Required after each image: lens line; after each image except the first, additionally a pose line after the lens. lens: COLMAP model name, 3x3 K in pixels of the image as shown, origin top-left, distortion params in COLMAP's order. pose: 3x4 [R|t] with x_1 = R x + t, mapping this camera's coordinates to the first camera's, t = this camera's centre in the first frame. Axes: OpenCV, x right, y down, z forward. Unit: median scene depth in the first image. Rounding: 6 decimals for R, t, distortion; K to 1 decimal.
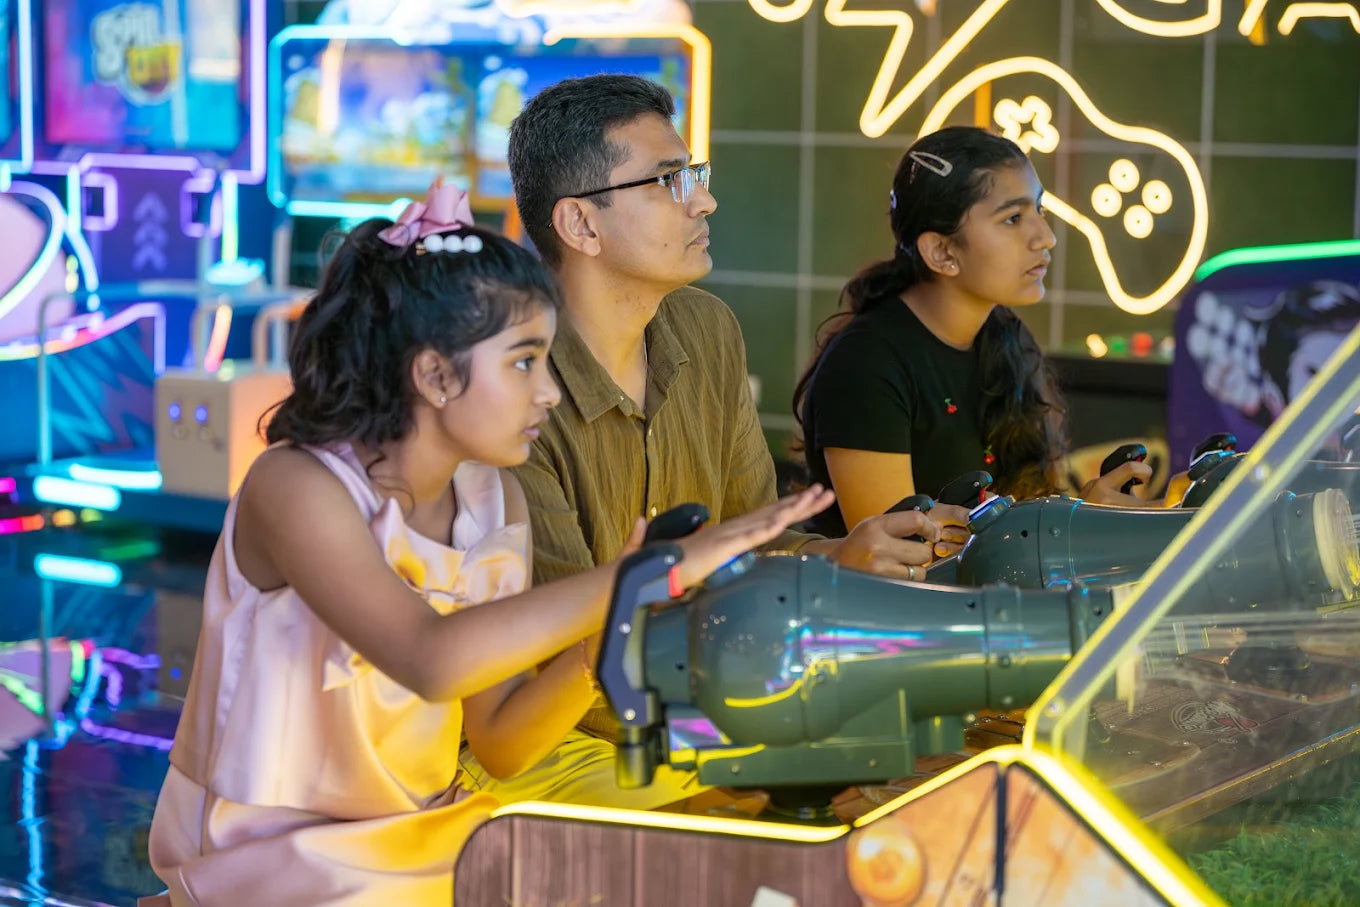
lens RADIAL K [[2693.0, 0, 680.0], [0, 2693.0, 454.2], [0, 0, 1]] dist [0.018427, 0.000000]
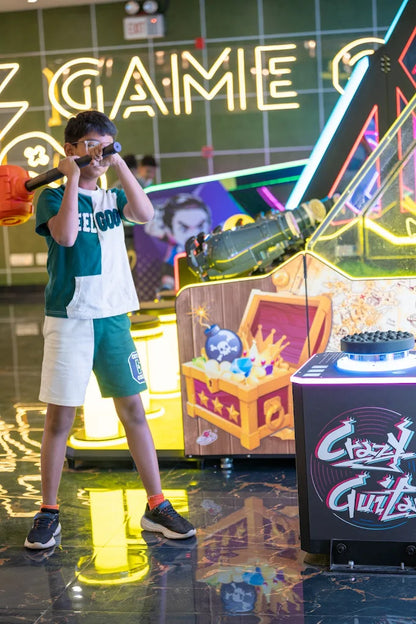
lens RADIAL K [[1235.6, 0, 208.1], [0, 1235.6, 311.9], [0, 0, 1]] dist [0.018427, 0.000000]
pose [[0.917833, -0.118870, 0.378751, -0.301756], [0.119531, 0.992590, 0.021860, 0.046307], [-0.378543, 0.025209, 0.925241, -0.361522]]
